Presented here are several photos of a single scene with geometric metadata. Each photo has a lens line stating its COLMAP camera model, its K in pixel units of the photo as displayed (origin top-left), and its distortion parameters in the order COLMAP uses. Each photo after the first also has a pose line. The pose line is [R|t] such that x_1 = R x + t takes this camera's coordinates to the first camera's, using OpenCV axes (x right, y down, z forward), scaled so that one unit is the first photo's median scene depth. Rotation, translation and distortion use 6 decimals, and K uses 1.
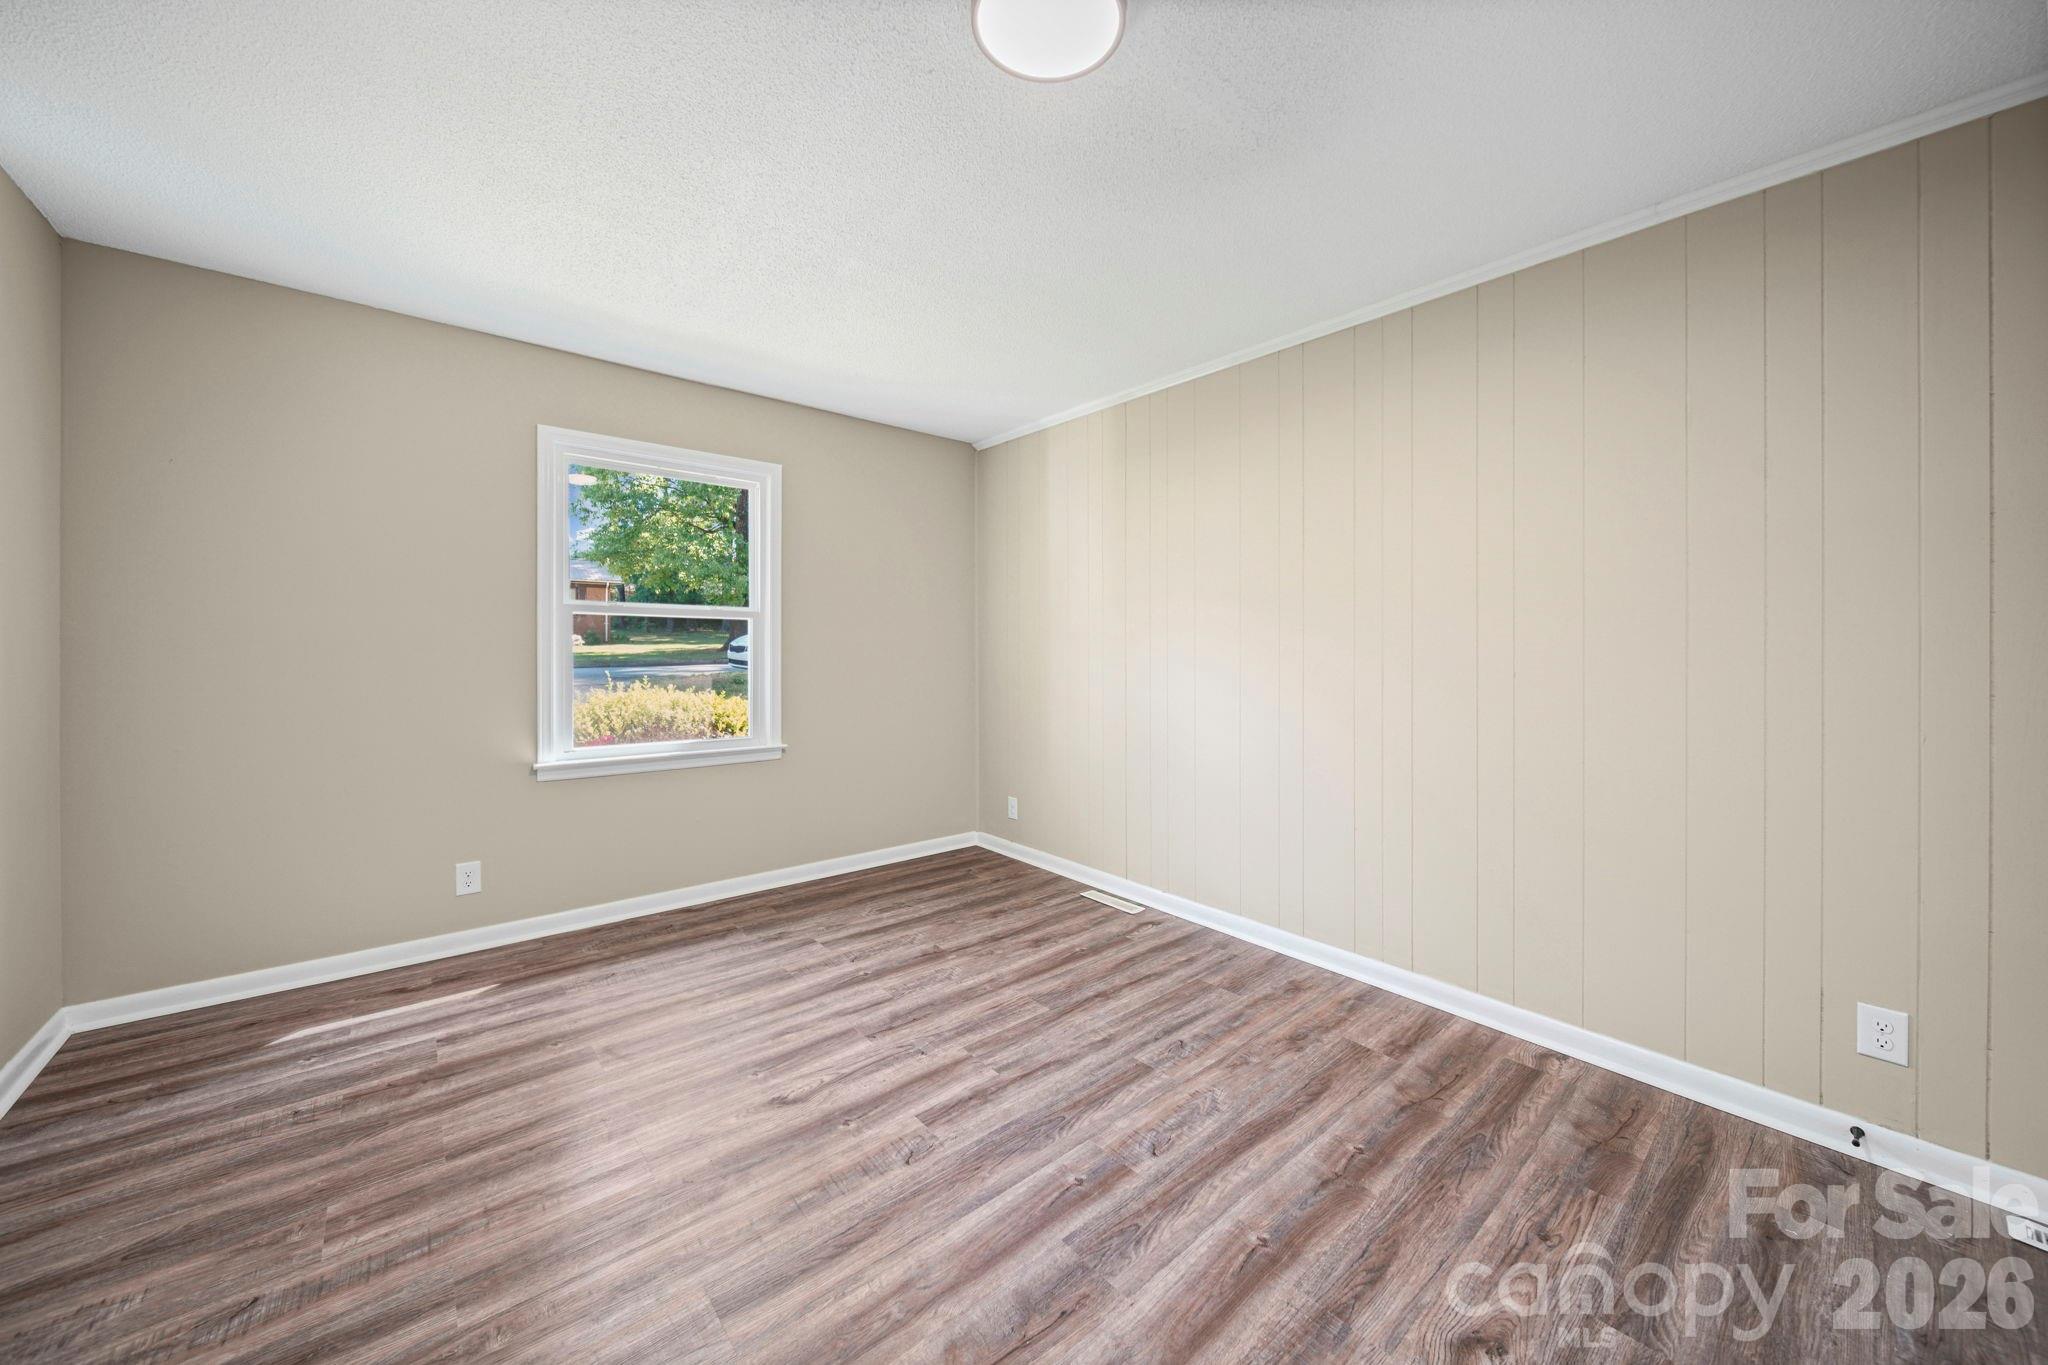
lens RADIAL K [[725.3, 0, 1003.6], [0, 725.3, 630.6], [0, 0, 1]] dist [0.001146, -0.000687]
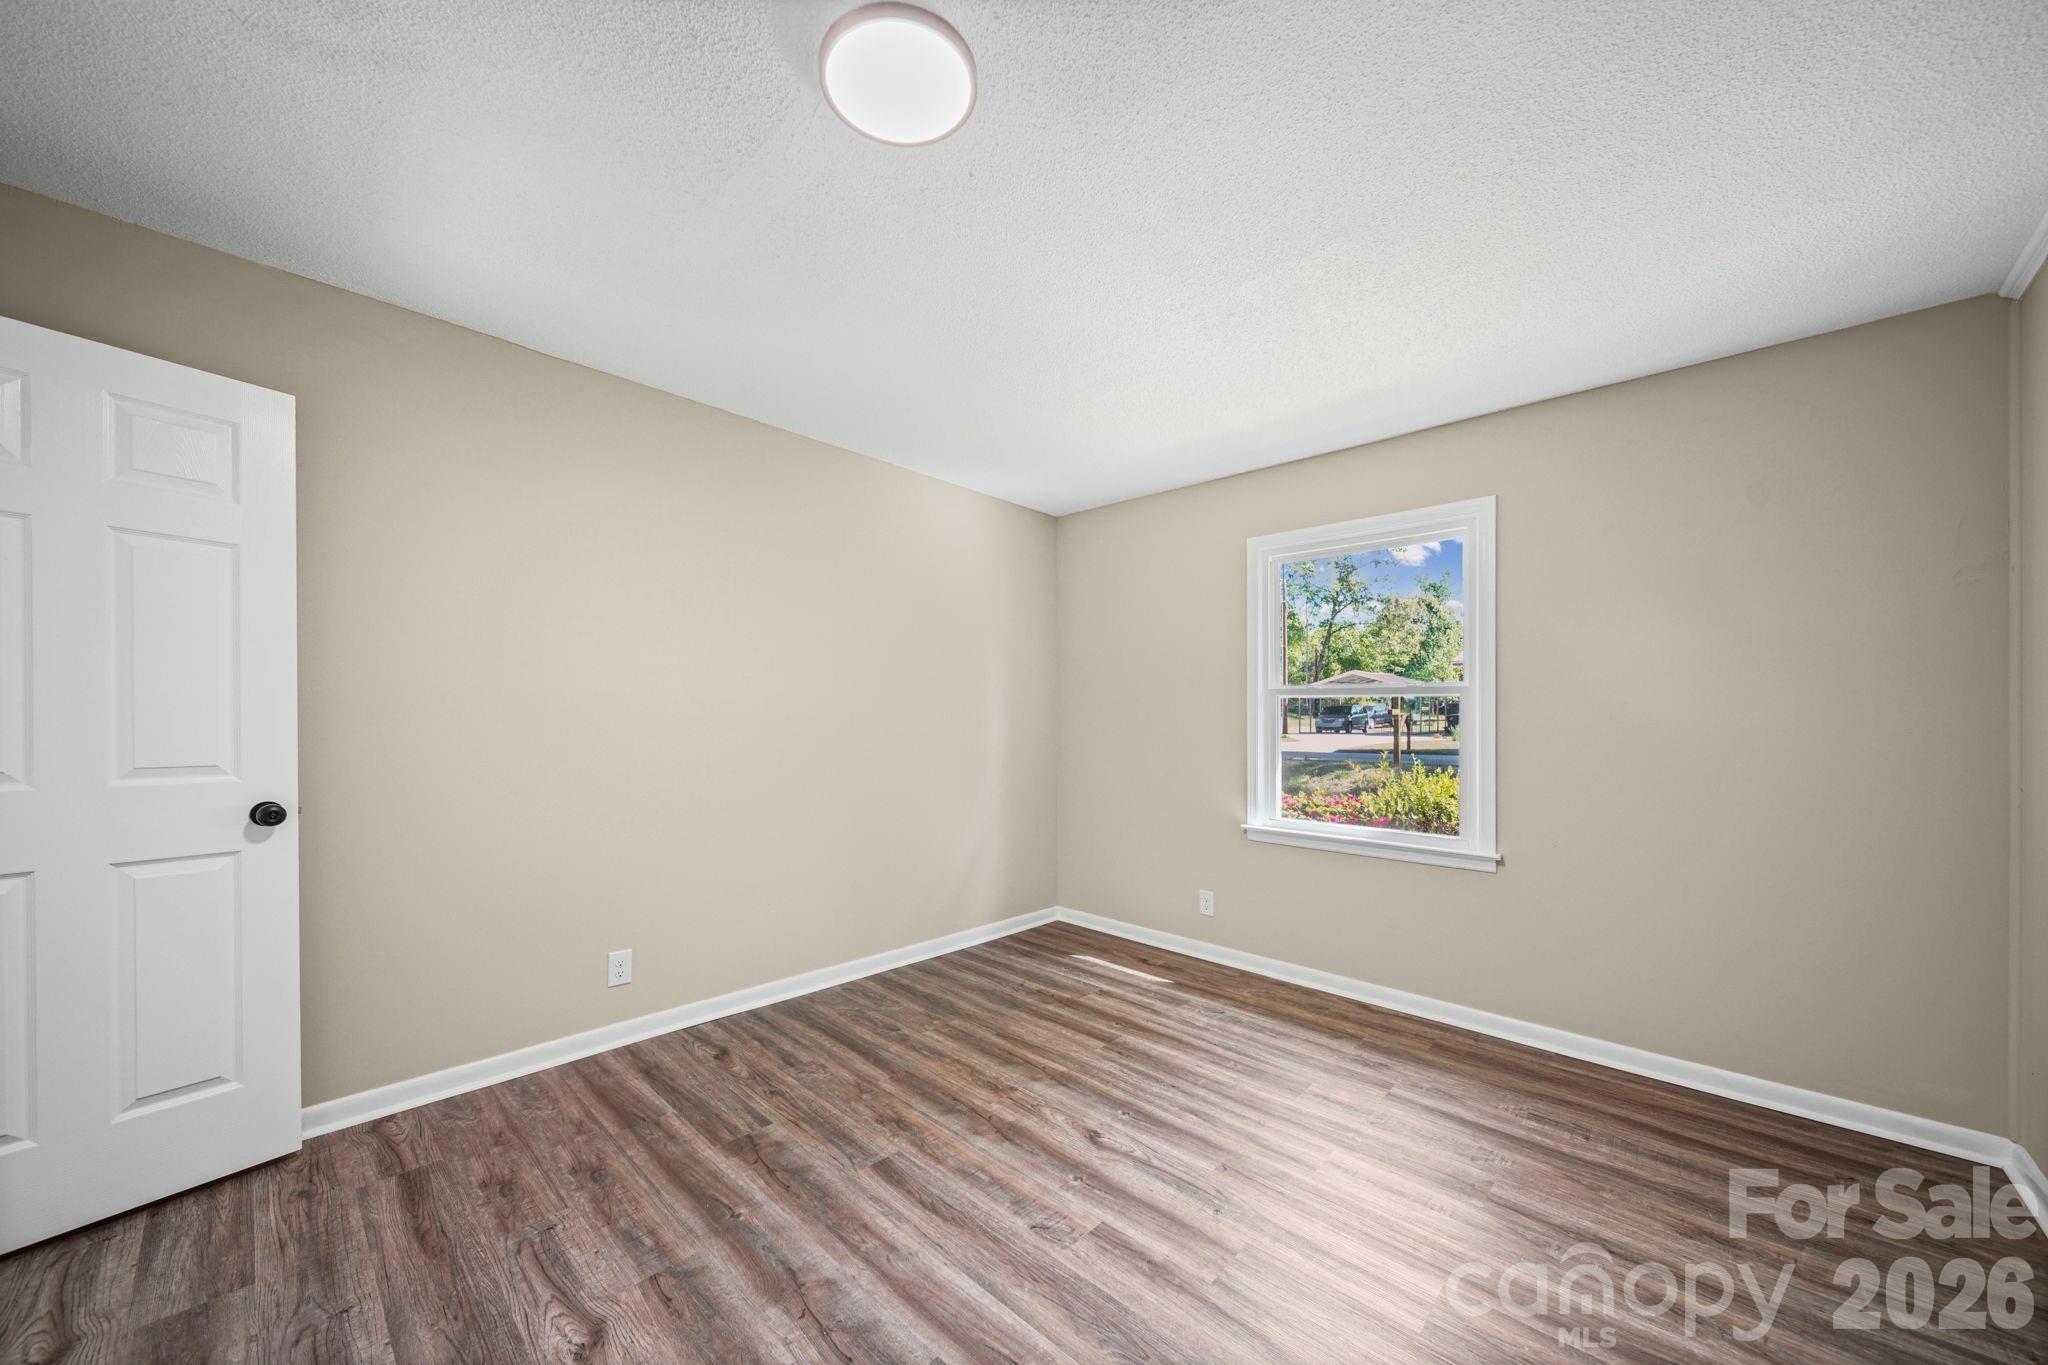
lens RADIAL K [[725.3, 0, 1015.4], [0, 725.3, 717.3], [0, 0, 1]] dist [0.001146, -0.000687]
pose [[0.120434, -0.010730, -0.992663, 0.736450], [0.009007, 0.999912, -0.009716, 0.023811], [0.992680, -0.007771, 0.120520, 0.716683]]
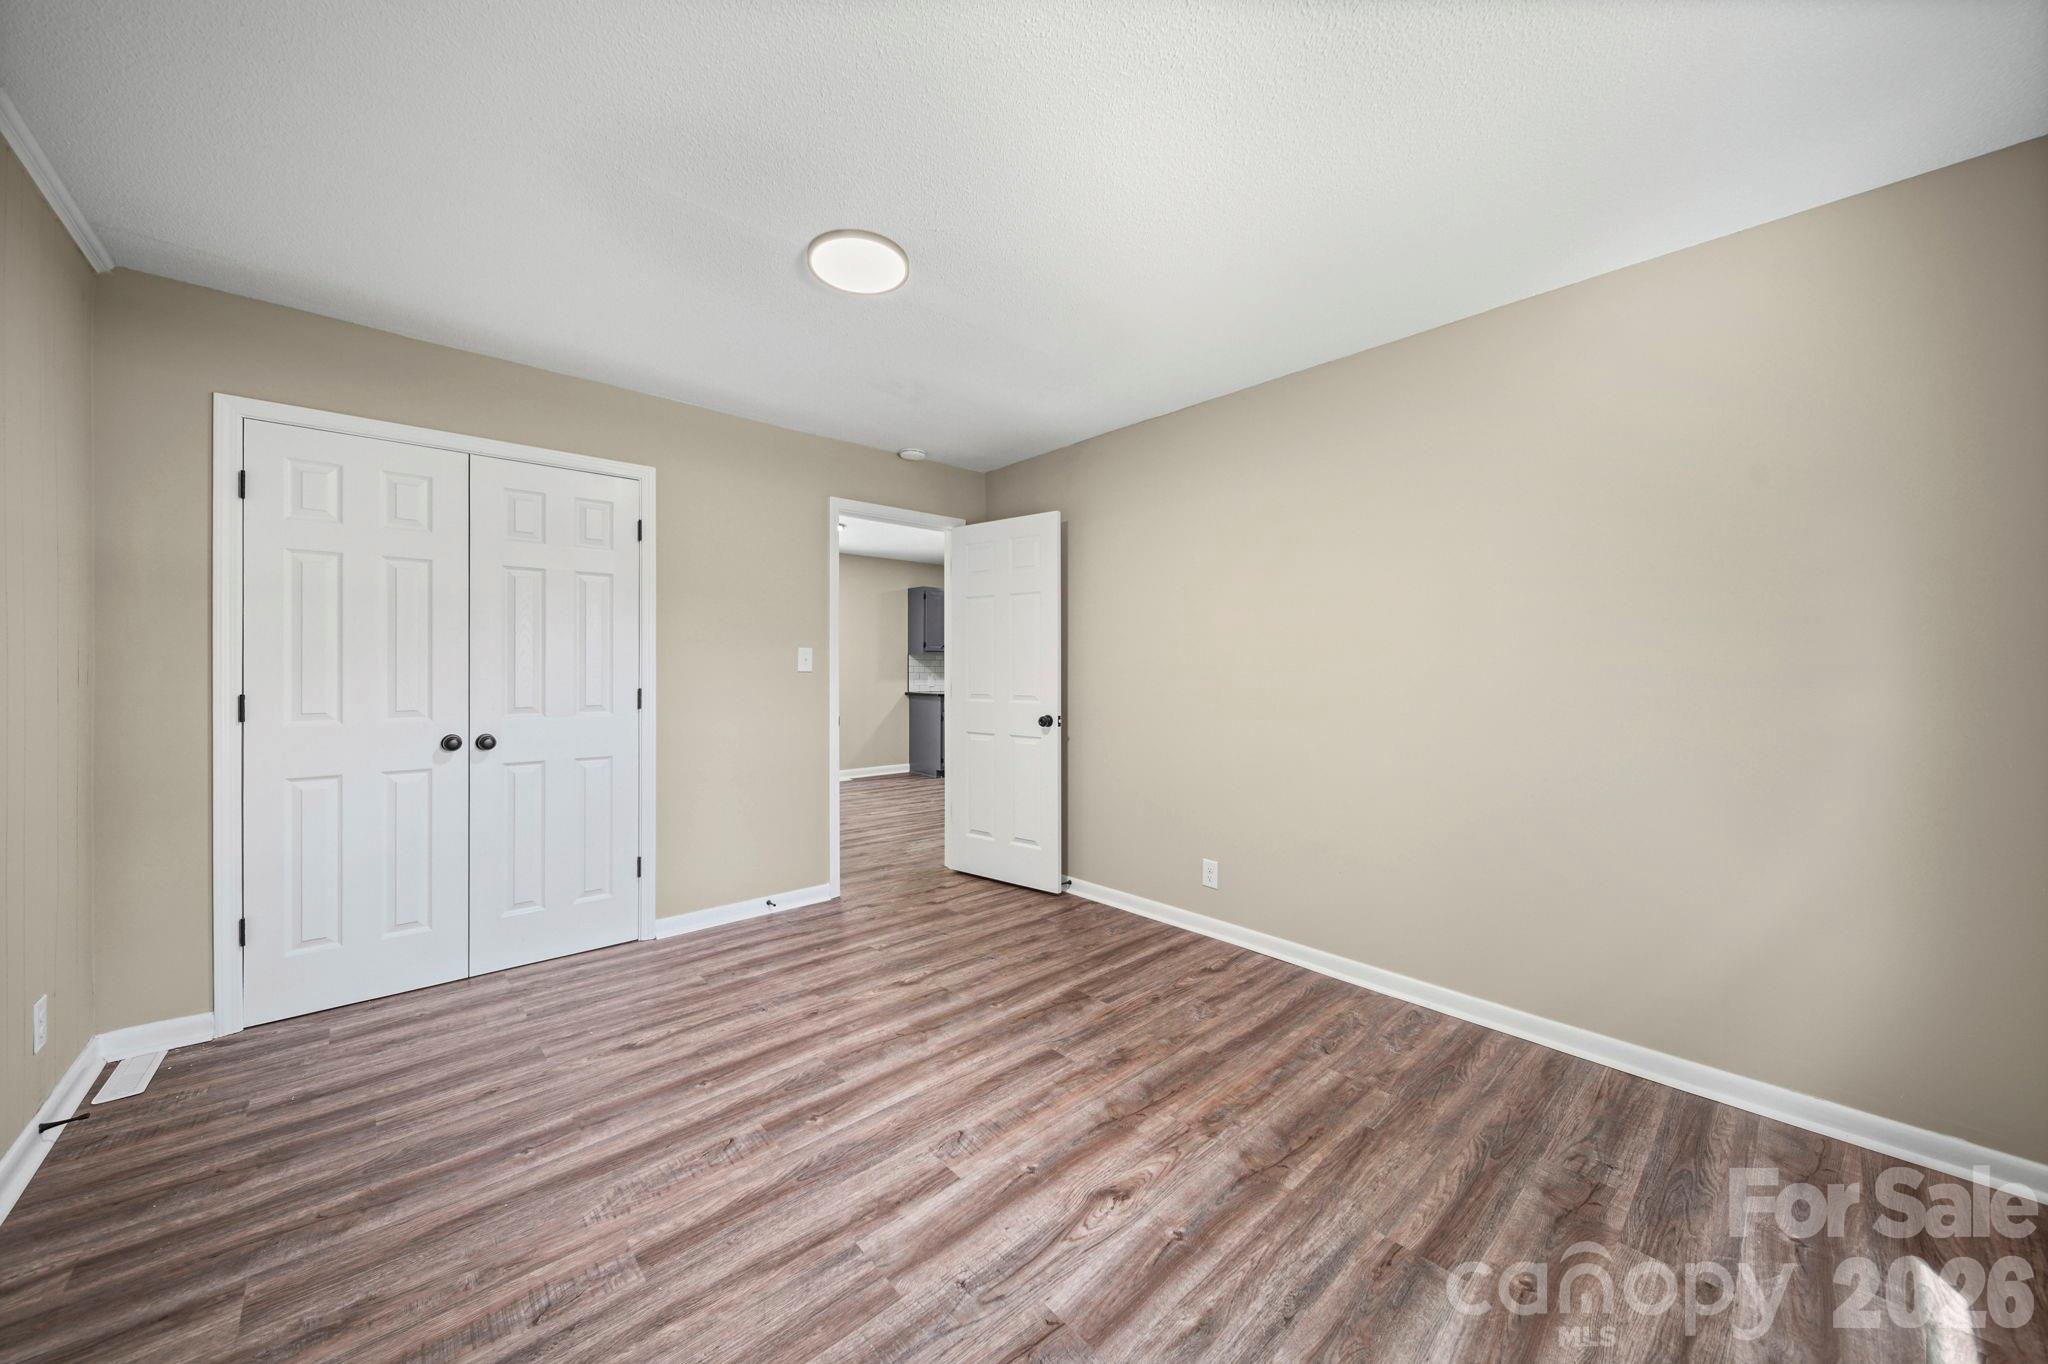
lens RADIAL K [[725.3, 0, 1020.4], [0, 725.3, 683.6], [0, 0, 1]] dist [0.001146, -0.000687]
pose [[-0.998370, -0.013478, -0.055466, -0.126987], [-0.013398, 0.999909, -0.001816, 0.035958], [0.055485, -0.001070, -0.998459, 1.770678]]
